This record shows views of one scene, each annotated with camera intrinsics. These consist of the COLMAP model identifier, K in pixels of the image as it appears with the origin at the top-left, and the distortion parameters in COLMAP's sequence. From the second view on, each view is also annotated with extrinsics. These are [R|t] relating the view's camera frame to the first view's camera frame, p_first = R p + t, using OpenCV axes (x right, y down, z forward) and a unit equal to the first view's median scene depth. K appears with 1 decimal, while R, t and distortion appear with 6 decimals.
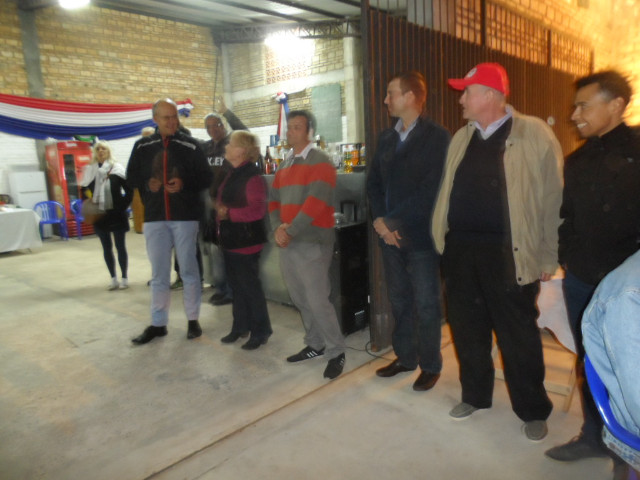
lens RADIAL K [[487.0, 0, 317.8], [0, 487.0, 239.5], [0, 0, 1]] dist [-0.023428, 0.024344]
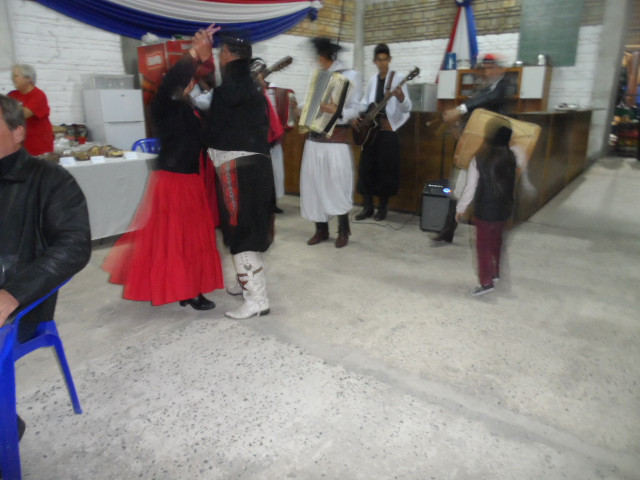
lens RADIAL K [[487.0, 0, 315.6], [0, 487.0, 240.2], [0, 0, 1]] dist [-0.023428, 0.024344]
pose [[0.998137, 0.028836, 0.053769, -0.368920], [-0.035006, 0.992445, 0.117587, -0.029444], [-0.049972, -0.119251, 0.991606, 0.349533]]
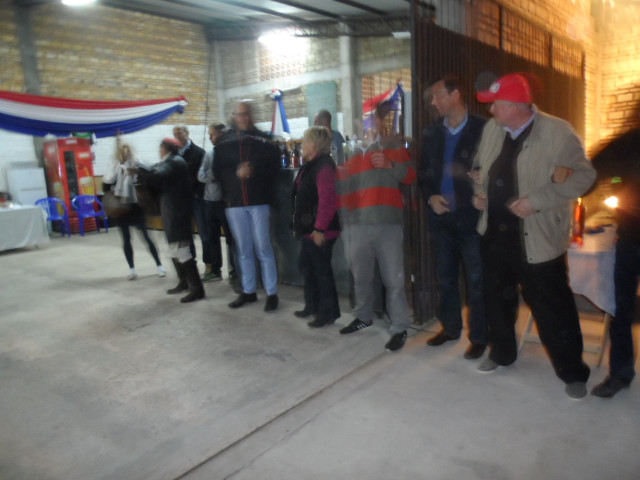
lens RADIAL K [[487.0, 0, 319.9], [0, 487.0, 239.0], [0, 0, 1]] dist [-0.023428, 0.024344]
pose [[0.998124, -0.015044, 0.059346, -0.057233], [0.014721, 0.999874, 0.005887, 0.008089], [-0.059427, -0.005002, 0.998220, -0.031658]]
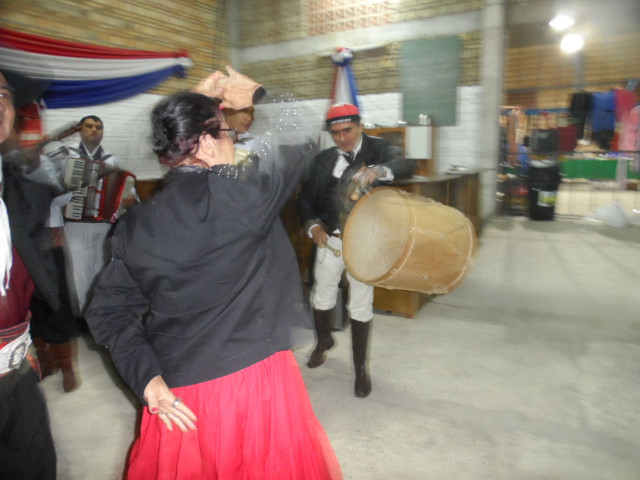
lens RADIAL K [[487.0, 0, 319.5], [0, 487.0, 240.7], [0, 0, 1]] dist [-0.023428, 0.024344]
pose [[0.967024, -0.021098, 0.253810, -0.326836], [0.020539, 0.999777, 0.004851, -0.057270], [-0.253856, 0.000522, 0.967242, 0.448336]]
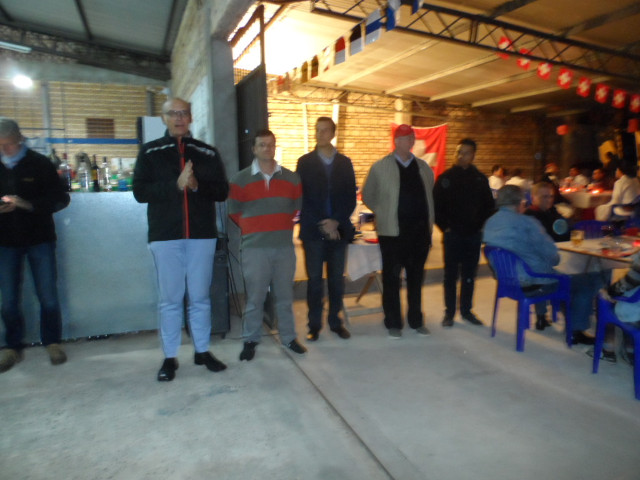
lens RADIAL K [[487.0, 0, 317.6], [0, 487.0, 236.2], [0, 0, 1]] dist [-0.023428, 0.024344]
pose [[0.463257, -0.081427, 0.882475, -0.308036], [0.151919, 0.988327, 0.011444, 0.000254], [-0.873105, 0.128763, 0.470220, 0.101514]]
